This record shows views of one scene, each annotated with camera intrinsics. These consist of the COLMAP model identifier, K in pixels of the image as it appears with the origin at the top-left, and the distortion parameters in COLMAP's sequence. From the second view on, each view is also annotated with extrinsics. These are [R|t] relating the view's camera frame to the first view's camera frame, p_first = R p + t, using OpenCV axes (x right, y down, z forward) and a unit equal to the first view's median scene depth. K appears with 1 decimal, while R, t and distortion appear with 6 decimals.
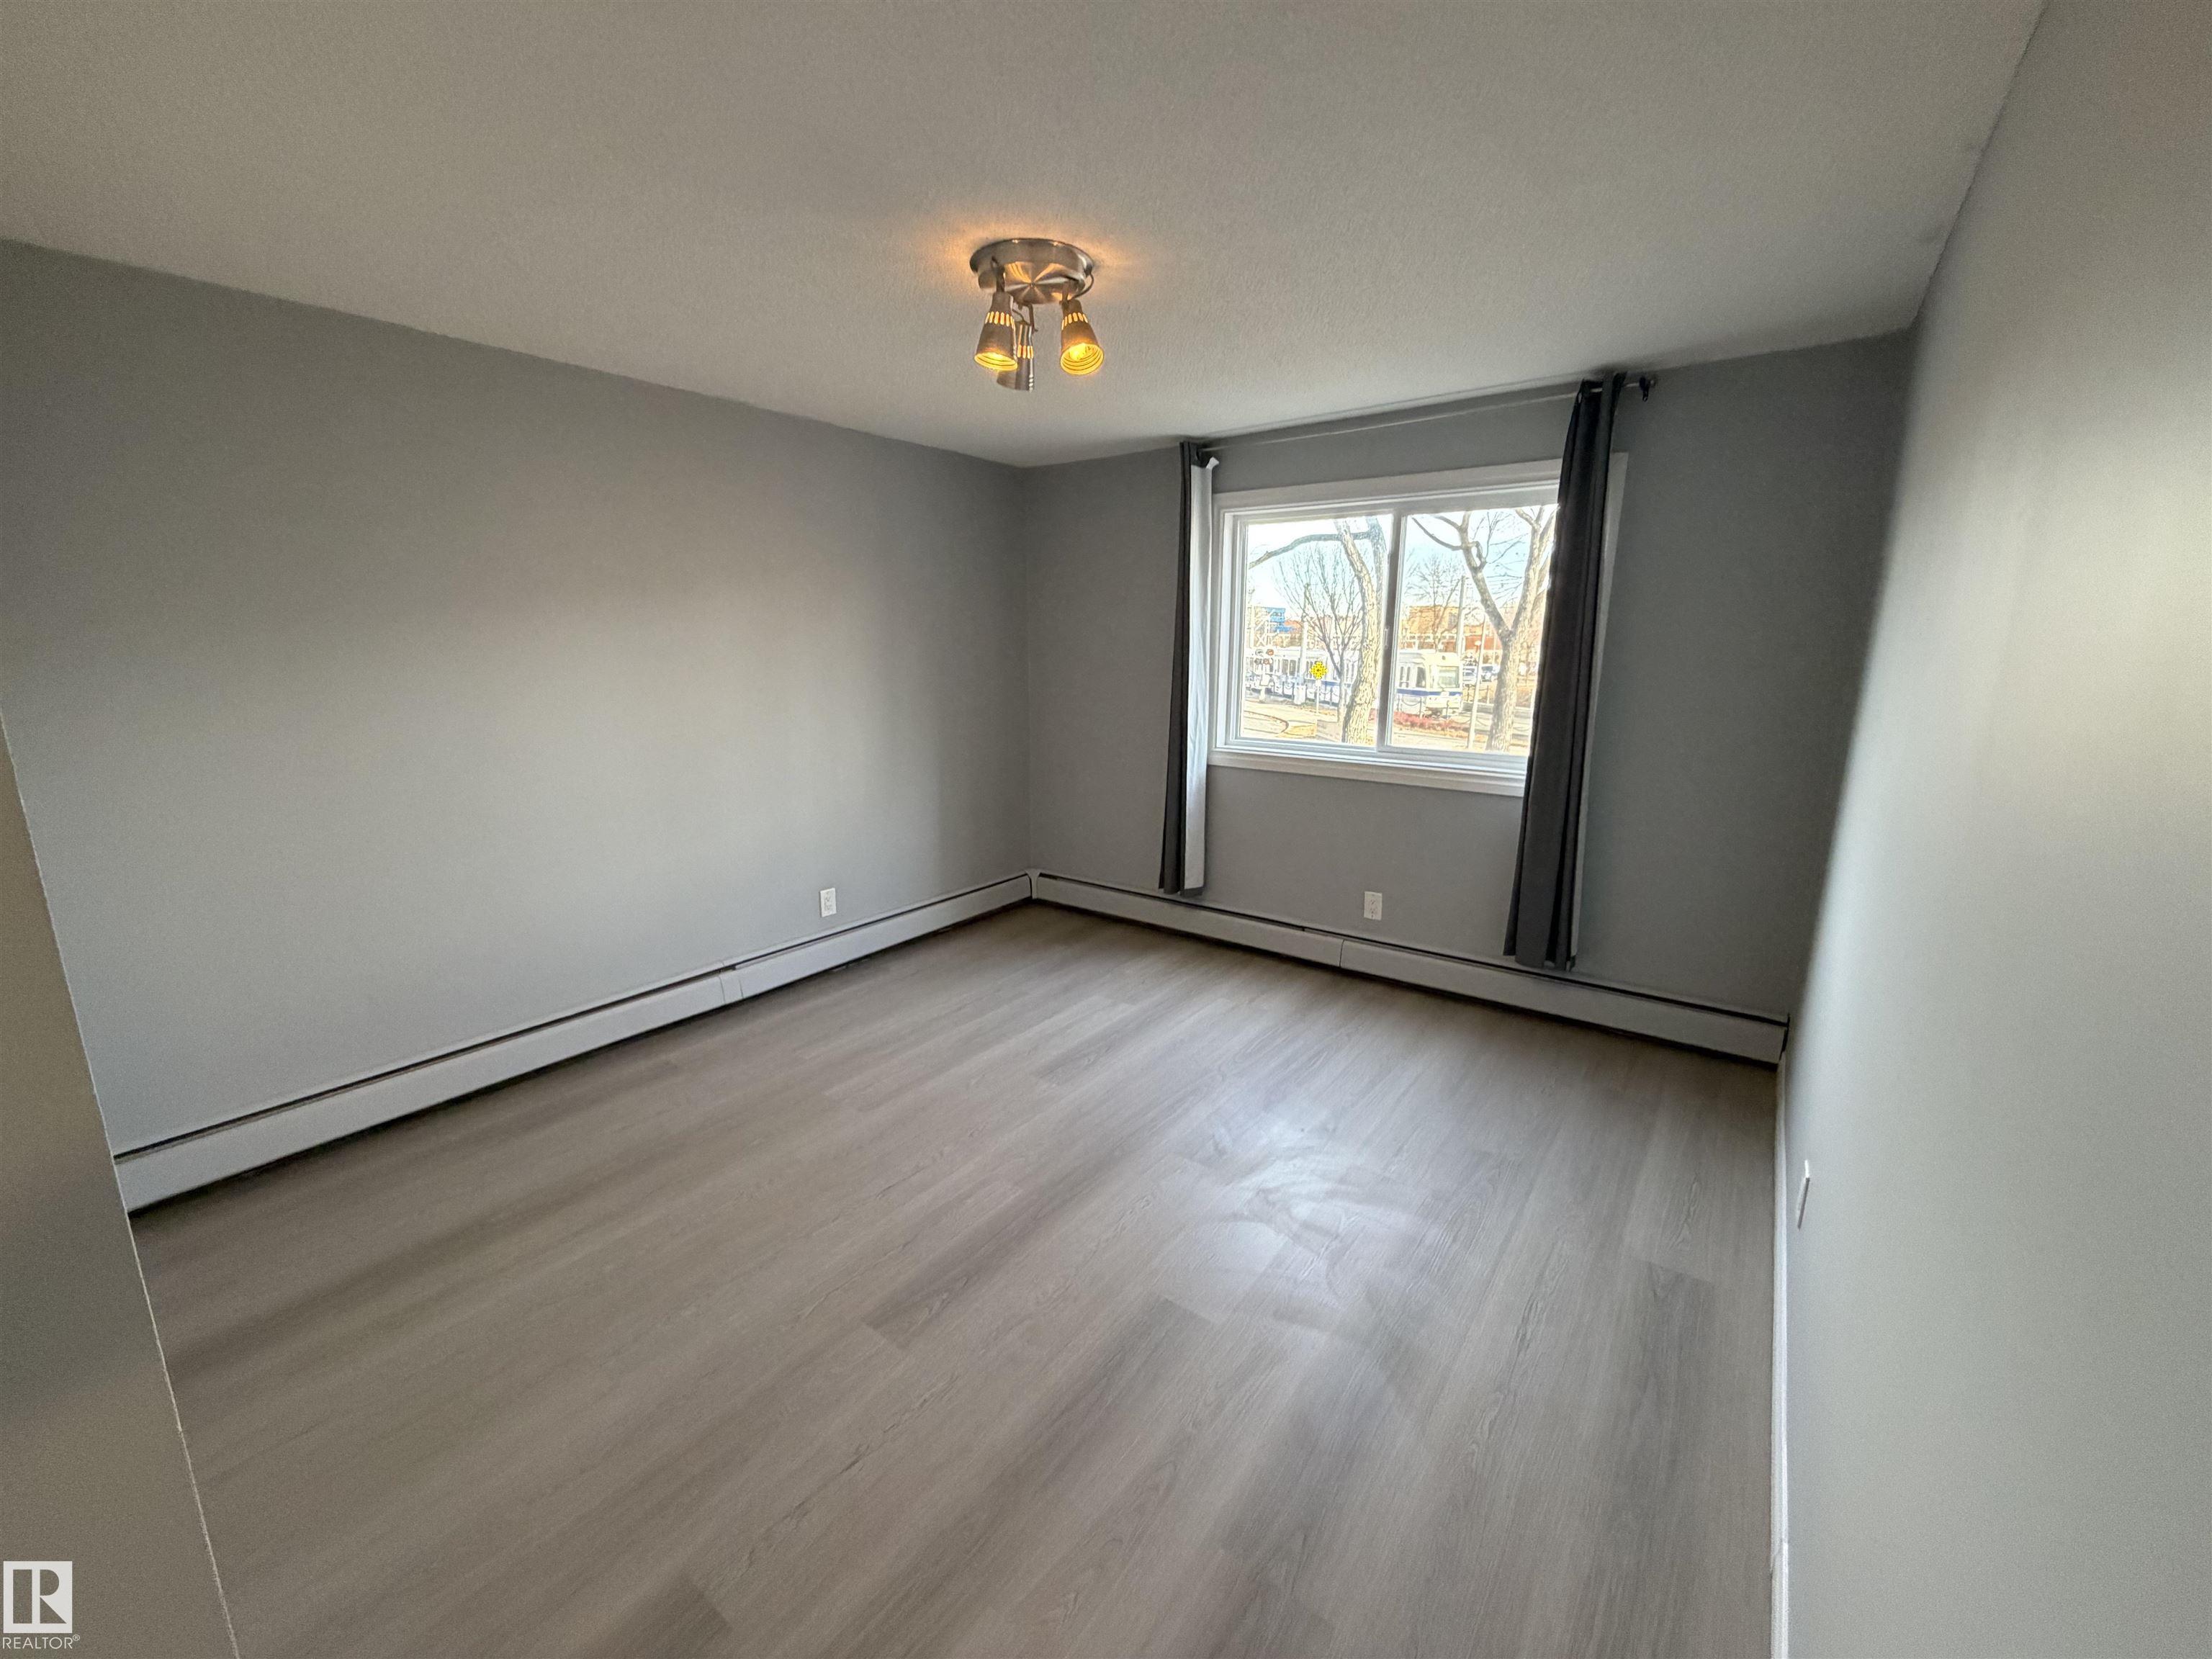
lens RADIAL K [[885.1, 0, 1097.1], [0, 885.1, 818.8], [0, 0, 1]] dist [-0.000948, 0.000060]
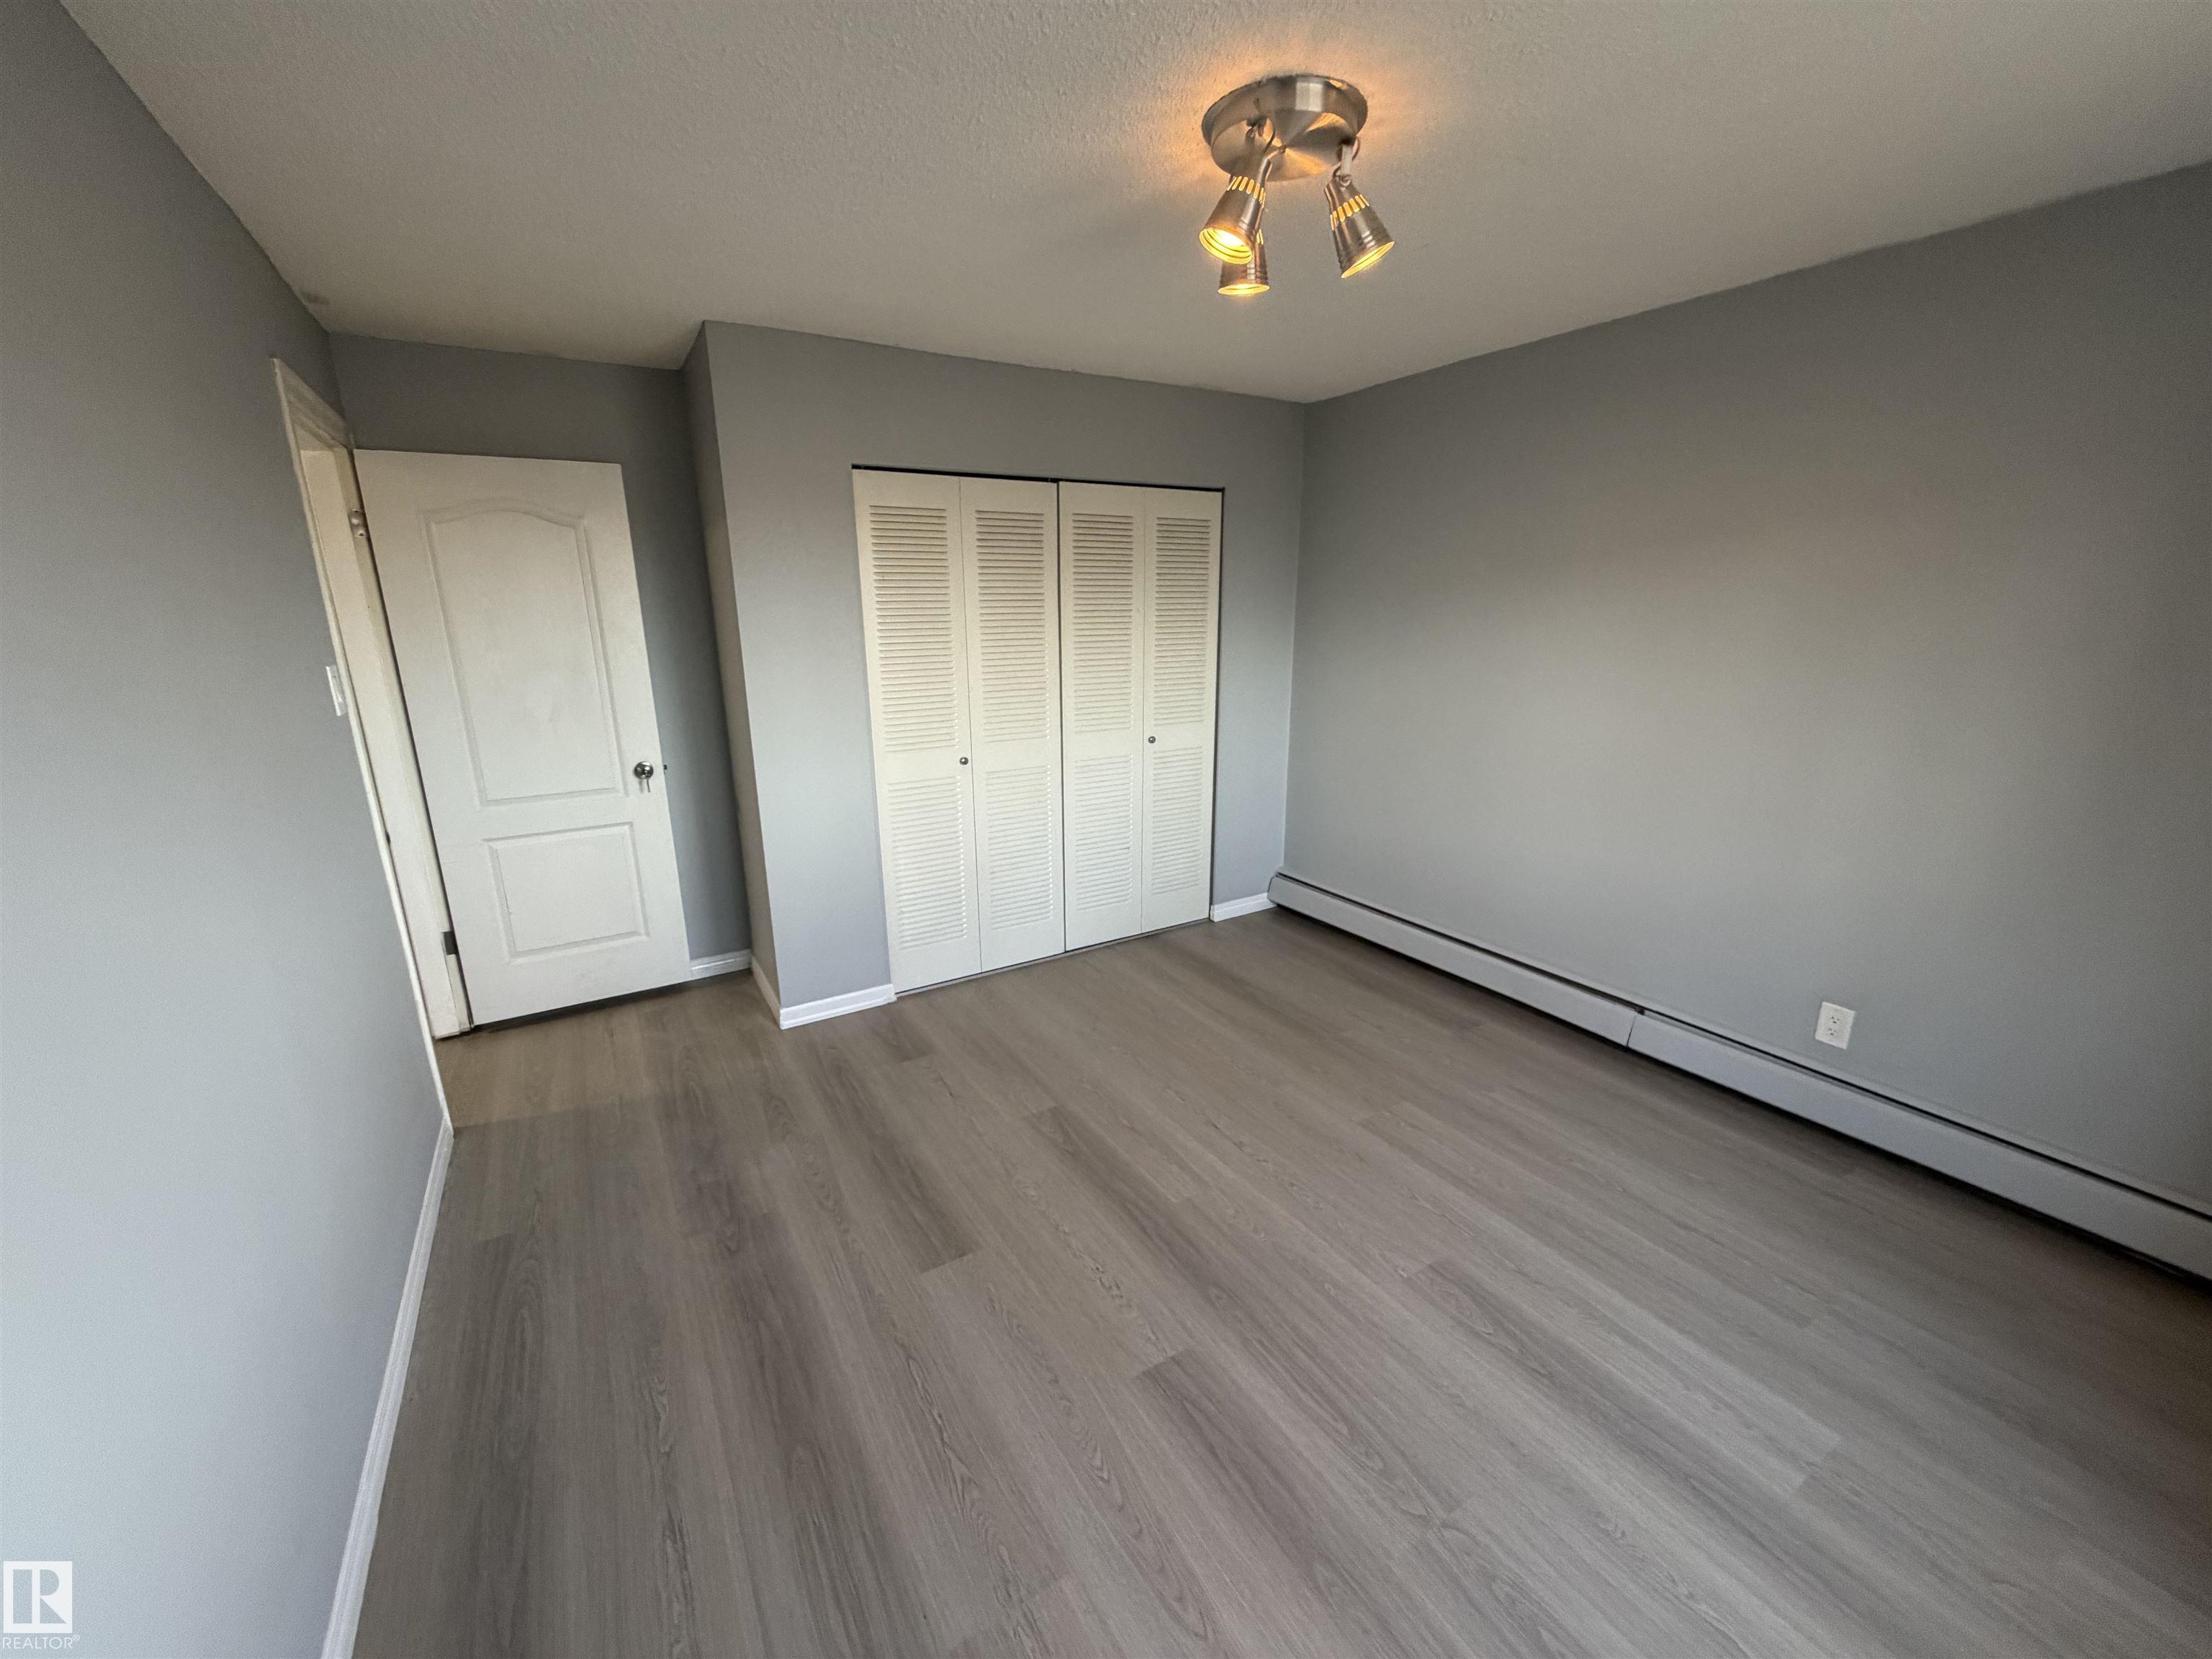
lens RADIAL K [[885.1, 0, 1097.5], [0, 885.1, 834.2], [0, 0, 1]] dist [-0.000948, 0.000060]
pose [[-0.373730, 0.240021, -0.895944, 0.570523], [-0.176027, 0.930030, 0.322580, -0.192389], [0.910681, 0.278268, -0.305329, 0.899741]]
